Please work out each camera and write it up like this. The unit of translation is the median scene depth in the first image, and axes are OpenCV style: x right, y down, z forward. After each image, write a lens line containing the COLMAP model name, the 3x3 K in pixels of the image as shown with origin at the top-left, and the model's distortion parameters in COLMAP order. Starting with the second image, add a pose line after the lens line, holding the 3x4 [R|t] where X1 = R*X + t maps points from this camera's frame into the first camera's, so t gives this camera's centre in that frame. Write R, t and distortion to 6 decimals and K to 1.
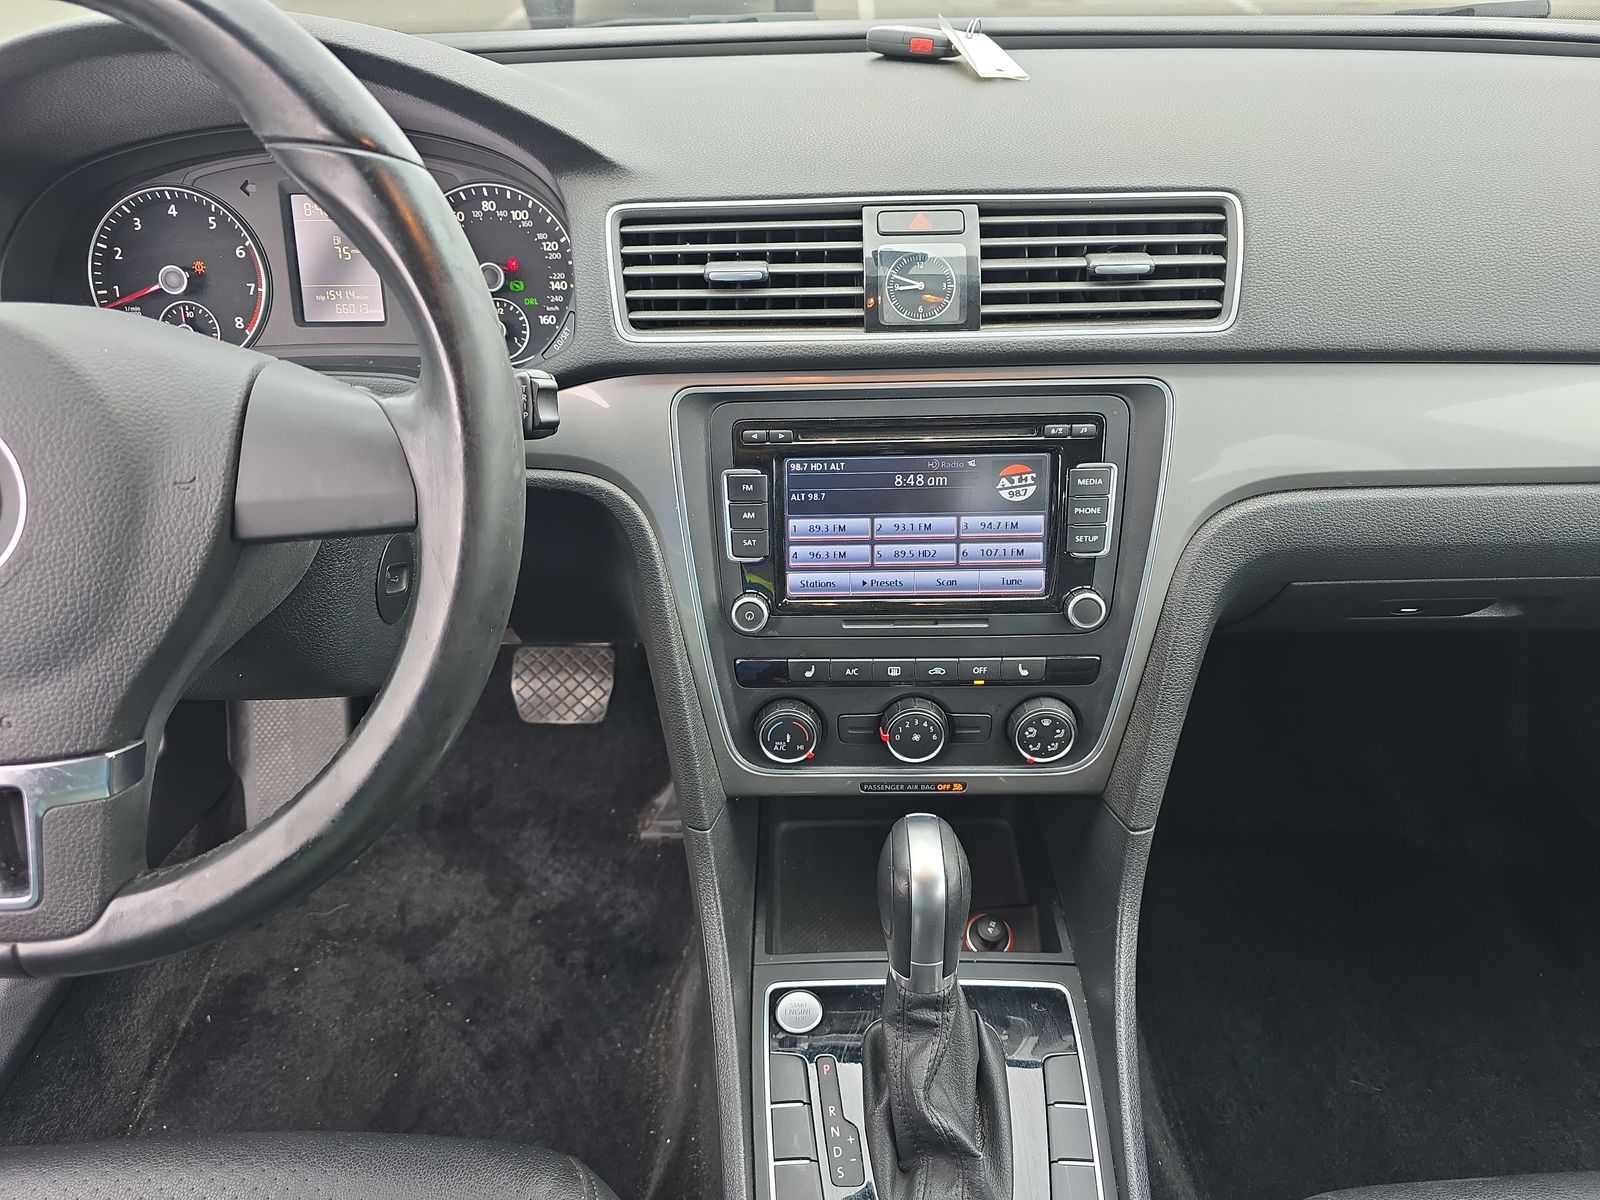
lens RADIAL K [[1057.7, 0, 805.6], [0, 1057.7, 597.1], [0, 0, 1]] dist [0.027029, -0.033742]
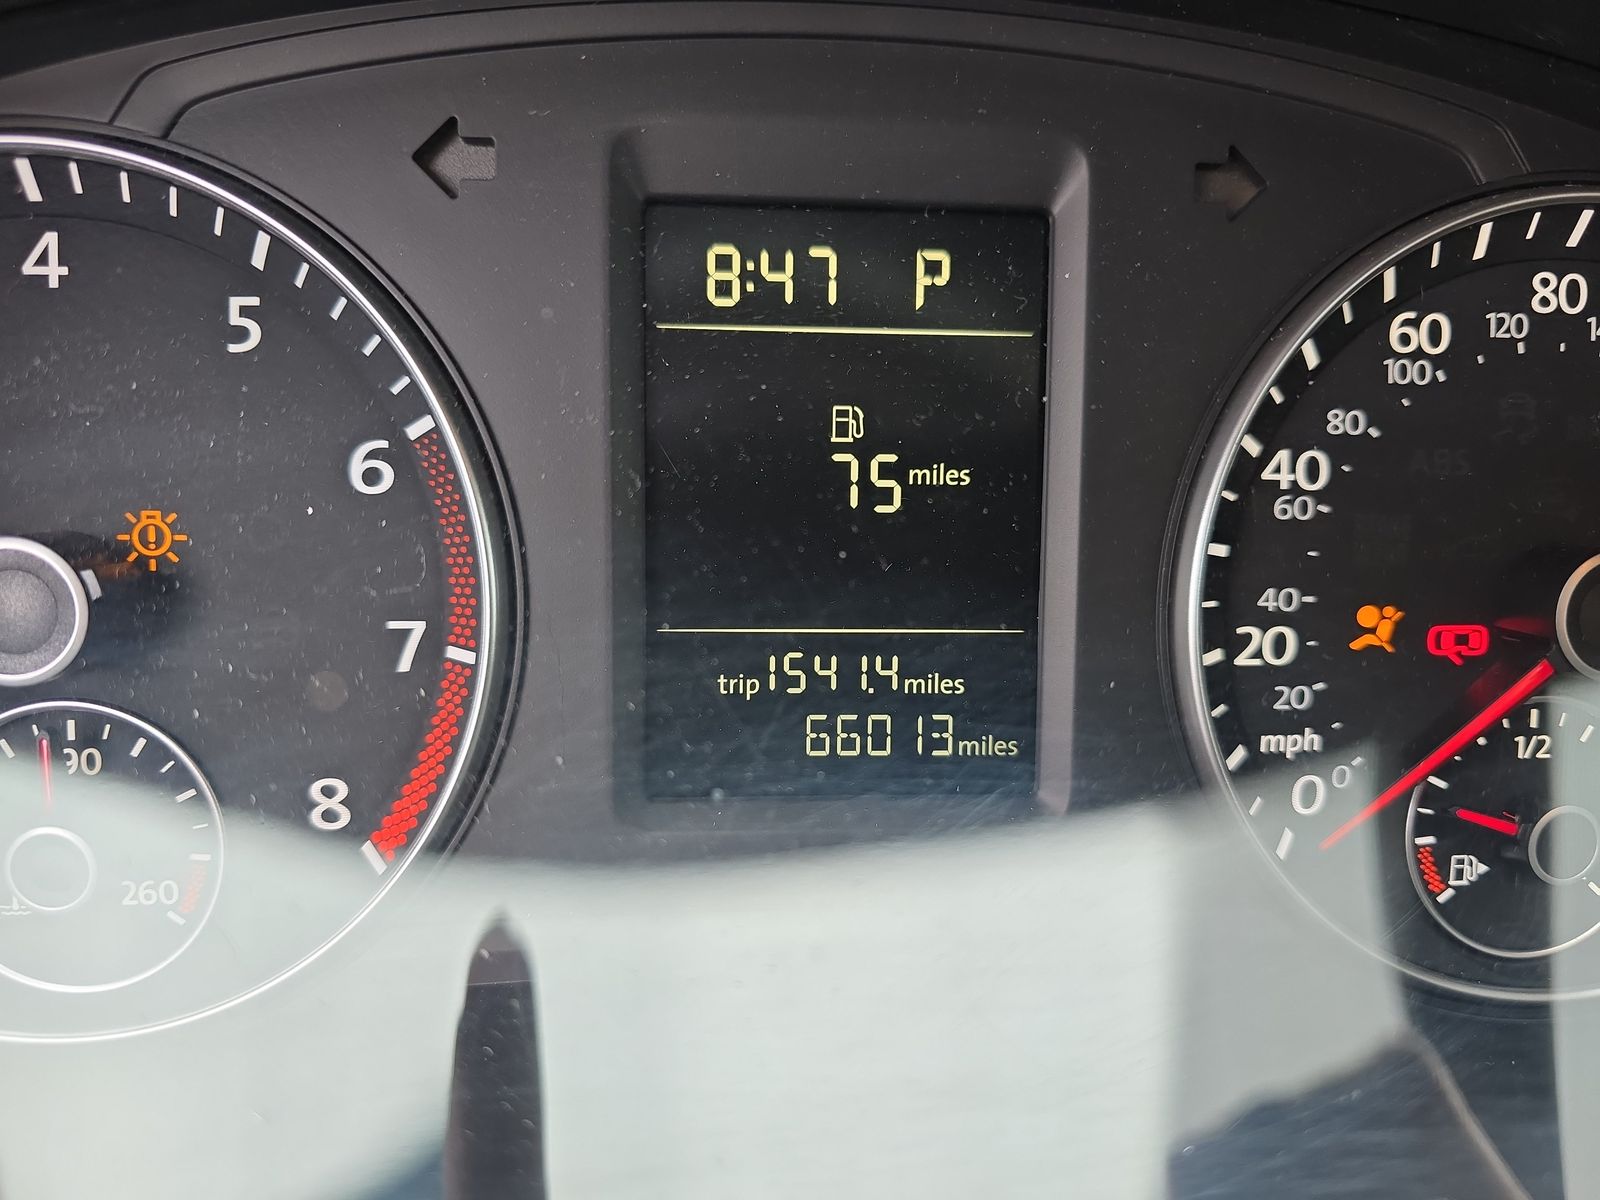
lens RADIAL K [[1057.7, 0, 793.3], [0, 1057.7, 587.0], [0, 0, 1]] dist [0.027029, -0.033742]
pose [[0.997654, 0.017077, 0.066298, -0.498167], [-0.005457, 0.985148, -0.171623, -0.287161], [-0.068244, 0.170859, 0.982929, 0.857438]]
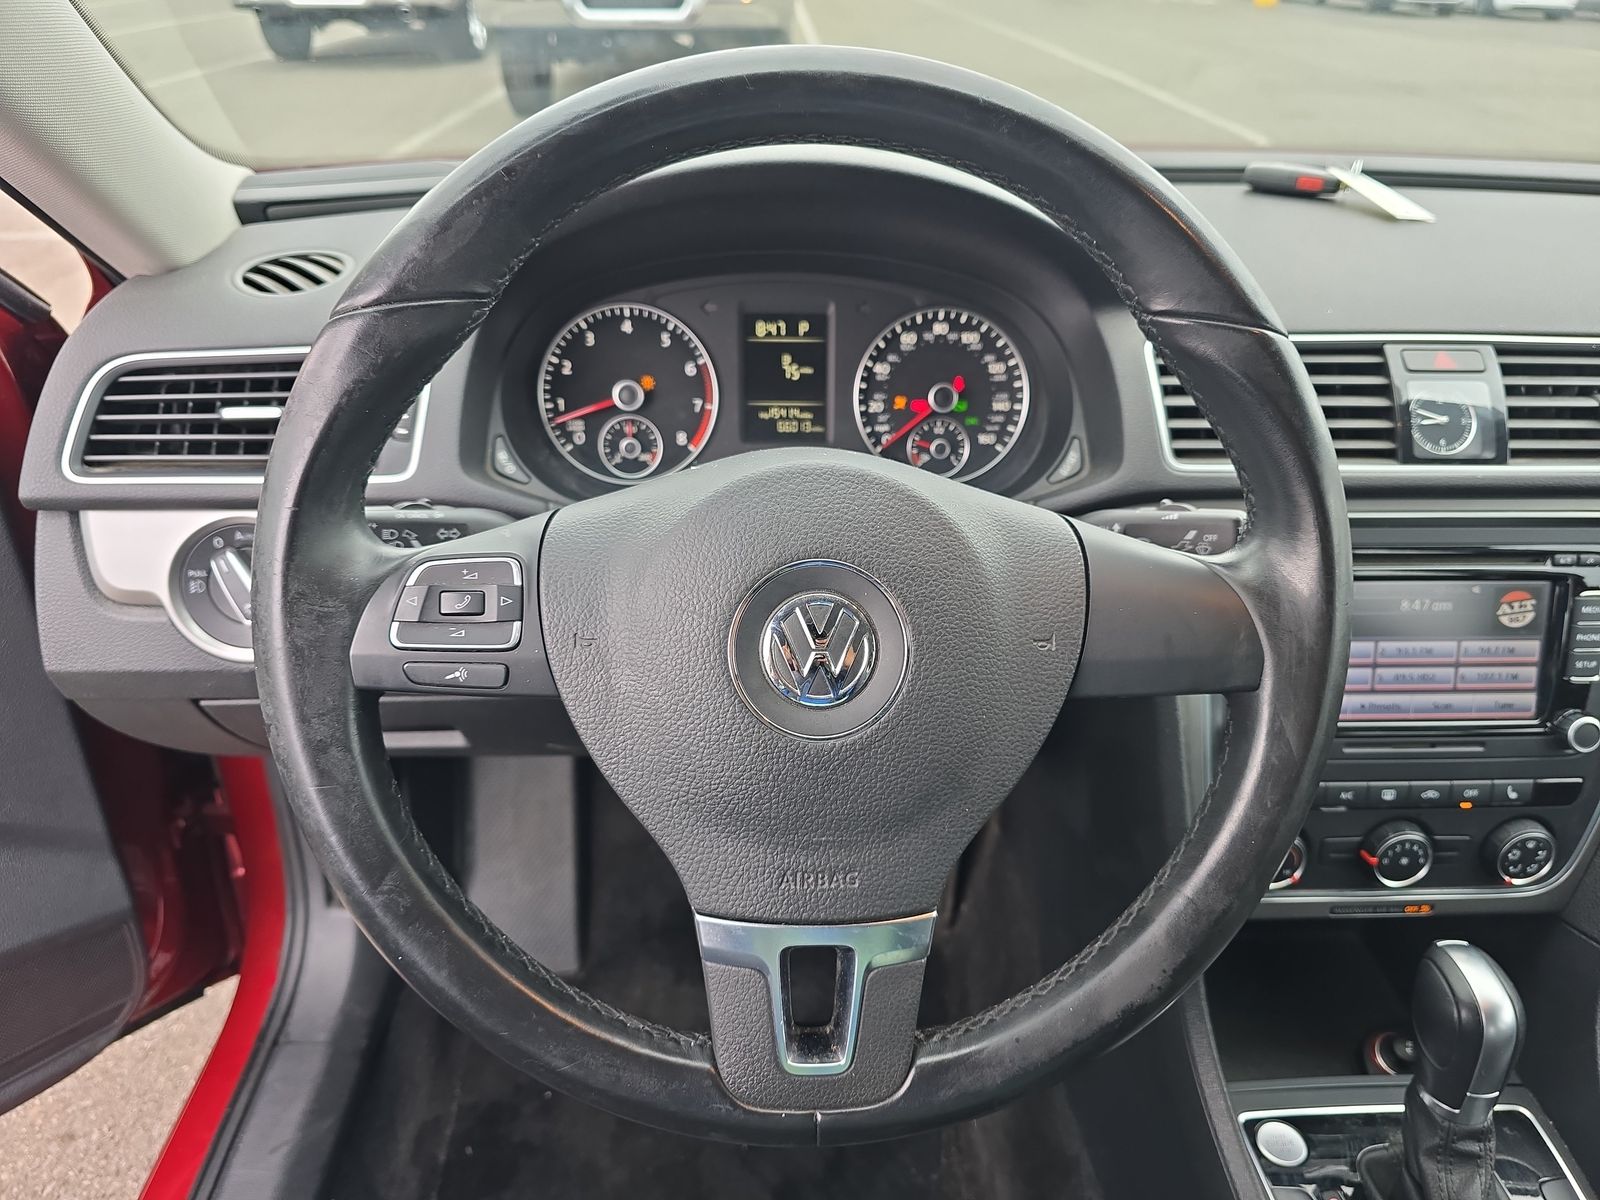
lens RADIAL K [[1057.7, 0, 766.3], [0, 1057.7, 601.2], [0, 0, 1]] dist [0.027029, -0.033742]
pose [[0.998146, 0.005695, 0.060604, -0.556658], [-0.001732, 0.997868, -0.065244, -0.045096], [-0.060846, 0.065018, 0.996027, 0.020082]]
